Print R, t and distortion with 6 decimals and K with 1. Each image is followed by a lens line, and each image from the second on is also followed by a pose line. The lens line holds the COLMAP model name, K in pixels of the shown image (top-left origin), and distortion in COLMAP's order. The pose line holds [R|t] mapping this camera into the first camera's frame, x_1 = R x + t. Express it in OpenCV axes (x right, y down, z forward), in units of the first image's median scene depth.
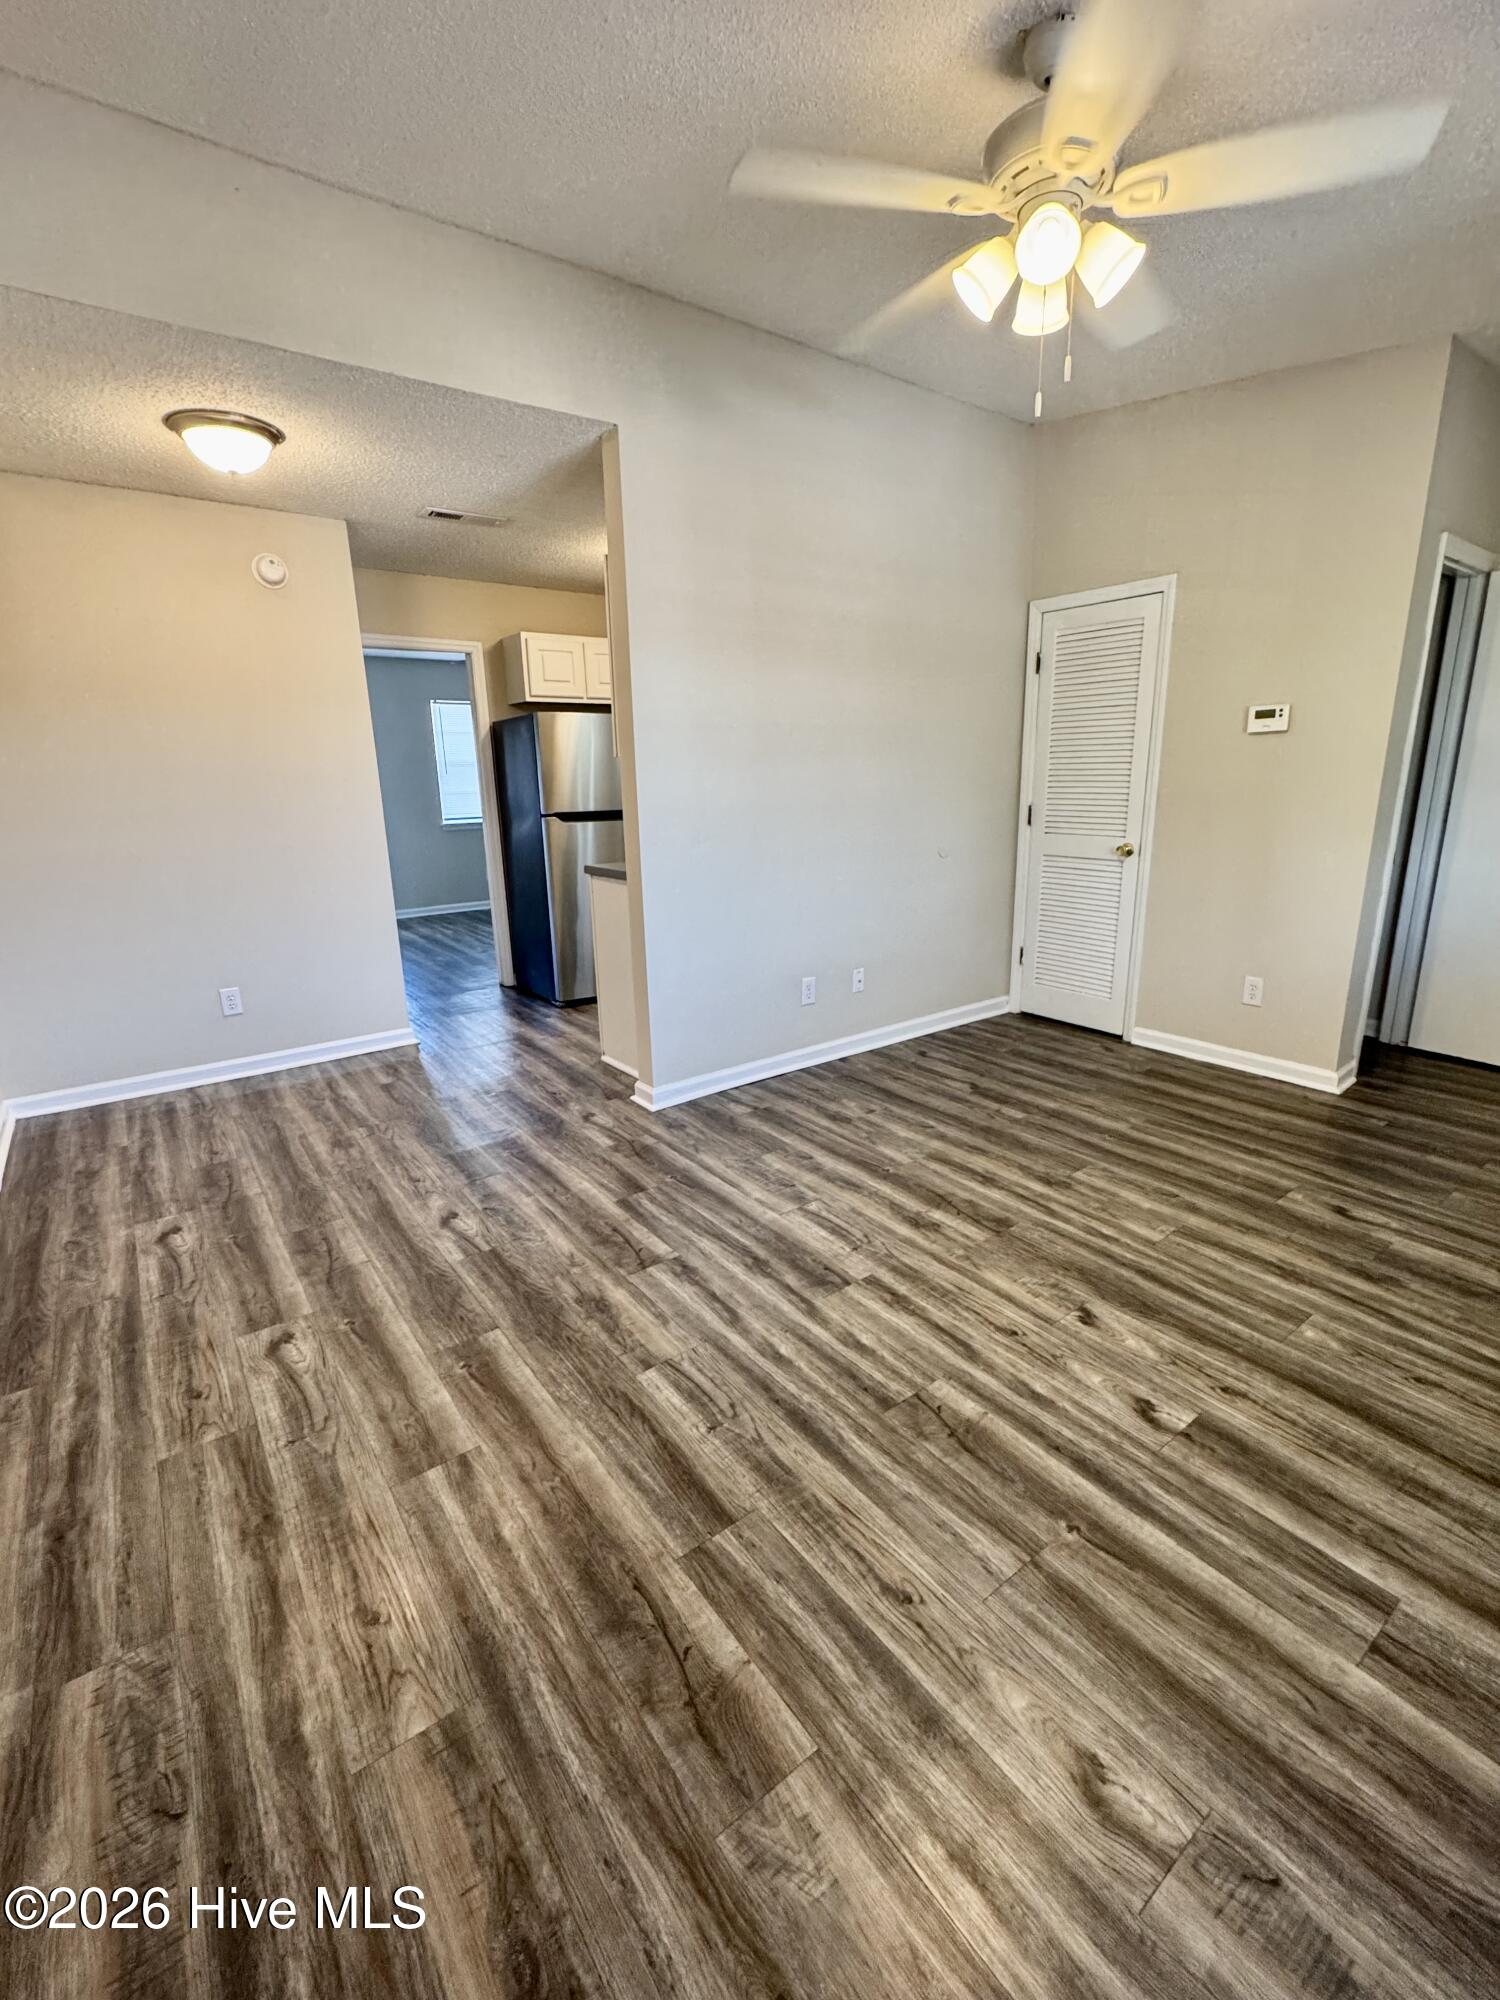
lens RADIAL K [[865.8, 0, 759.7], [0, 865.8, 1000.1], [0, 0, 1]] dist [-0.002613, 0.000363]
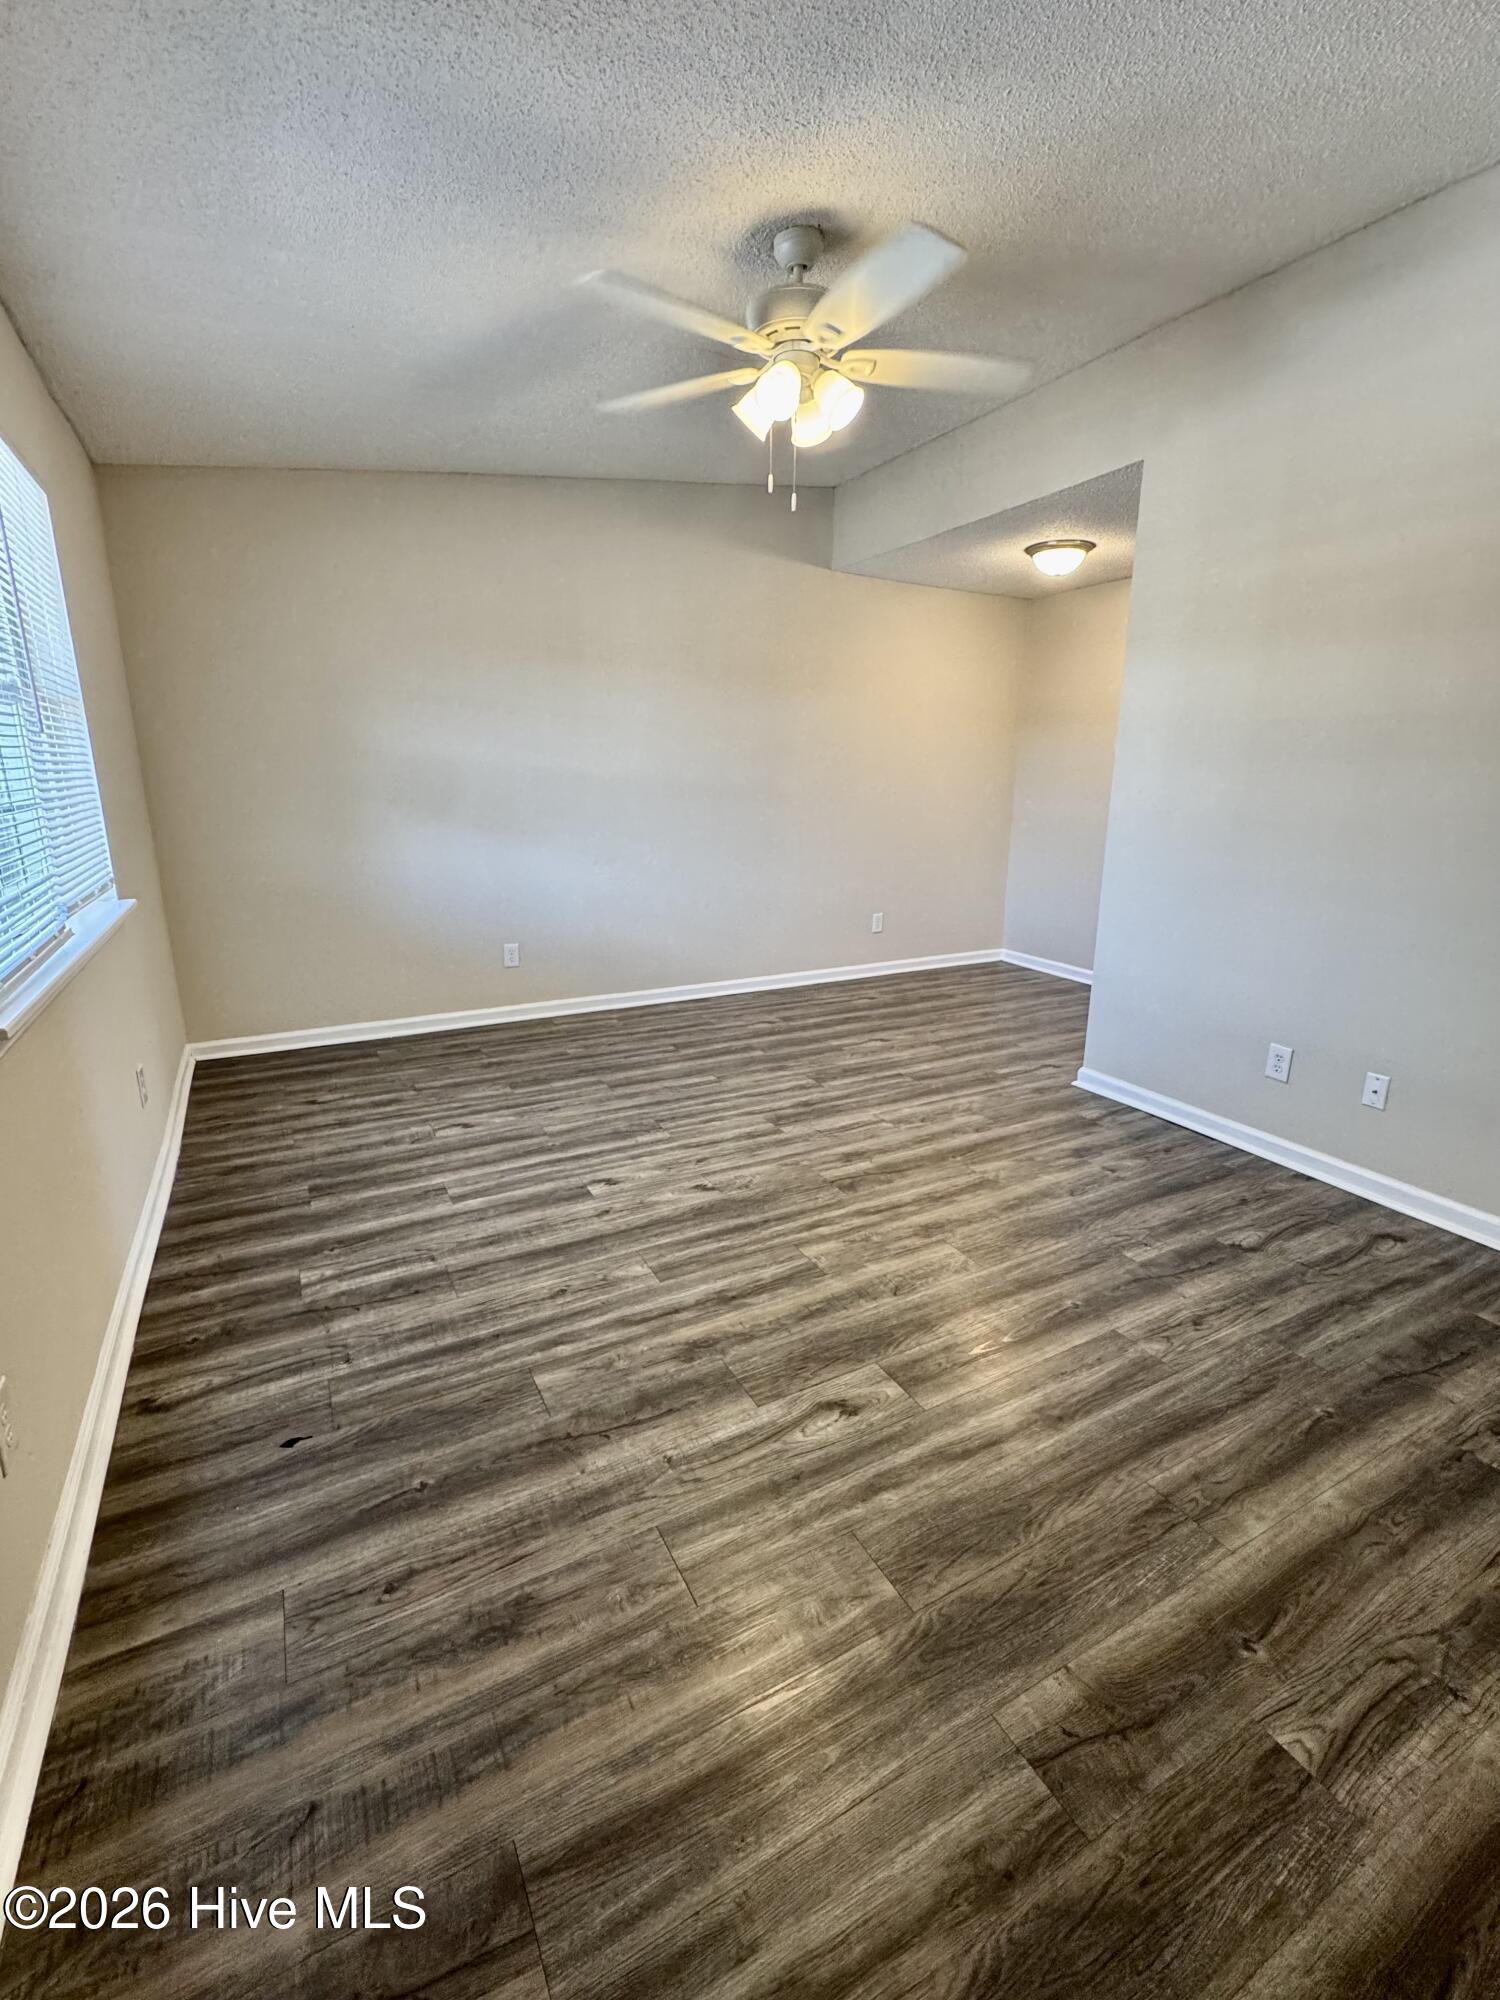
lens RADIAL K [[872.0, 0, 762.3], [0, 872.0, 999.4], [0, 0, 1]] dist [-0.005196, -0.000149]
pose [[-0.139606, 0.269061, -0.952951, 1.396183], [-0.257861, 0.919293, 0.297334, -0.288247], [0.956043, 0.287239, -0.058958, 0.963711]]
